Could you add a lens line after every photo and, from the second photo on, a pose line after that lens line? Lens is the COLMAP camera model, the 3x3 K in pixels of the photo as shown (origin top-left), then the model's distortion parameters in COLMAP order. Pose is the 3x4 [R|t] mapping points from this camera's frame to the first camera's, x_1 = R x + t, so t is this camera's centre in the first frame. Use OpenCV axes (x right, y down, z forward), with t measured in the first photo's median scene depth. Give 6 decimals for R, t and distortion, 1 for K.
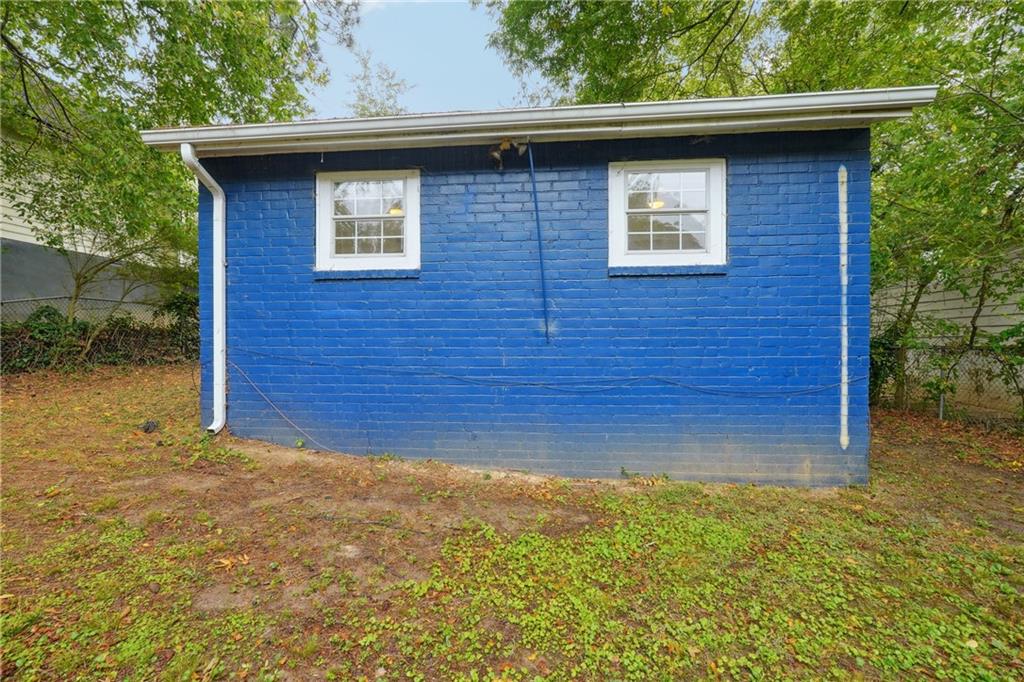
lens RADIAL K [[433.0, 0, 516.7], [0, 433.0, 336.8], [0, 0, 1]] dist [0.000227, 0.000305]
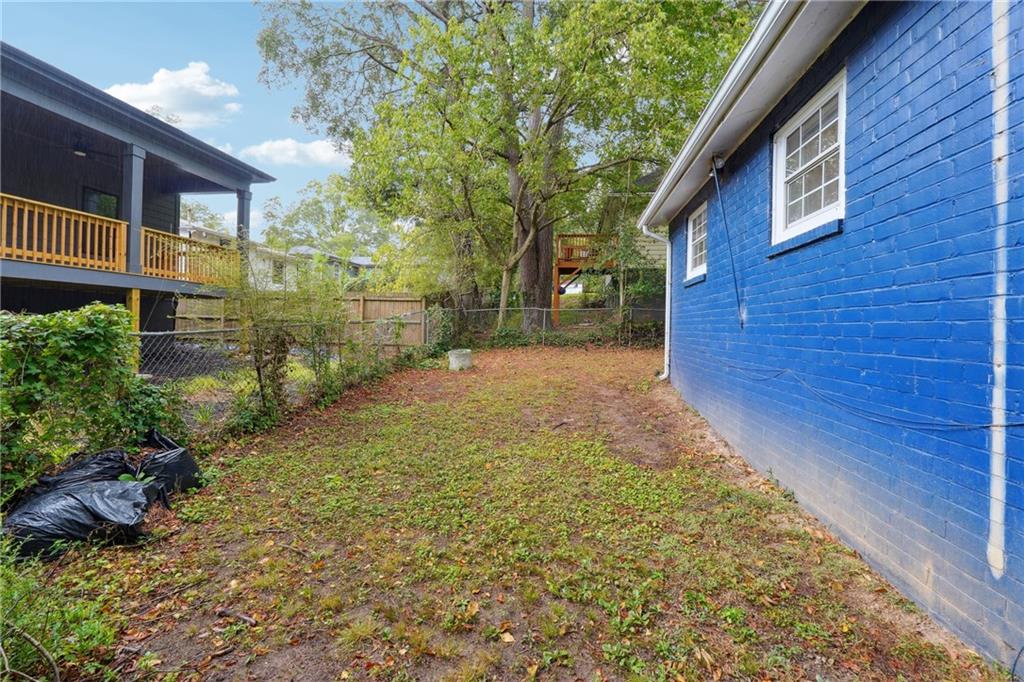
lens RADIAL K [[436.1, 0, 513.1], [0, 436.1, 336.5], [0, 0, 1]] dist [-0.008270, 0.000378]
pose [[-0.074423, 0.026648, -0.996871, 1.223149], [-0.028965, 0.999163, 0.028872, 0.017374], [0.996806, 0.031023, -0.073588, 0.536827]]
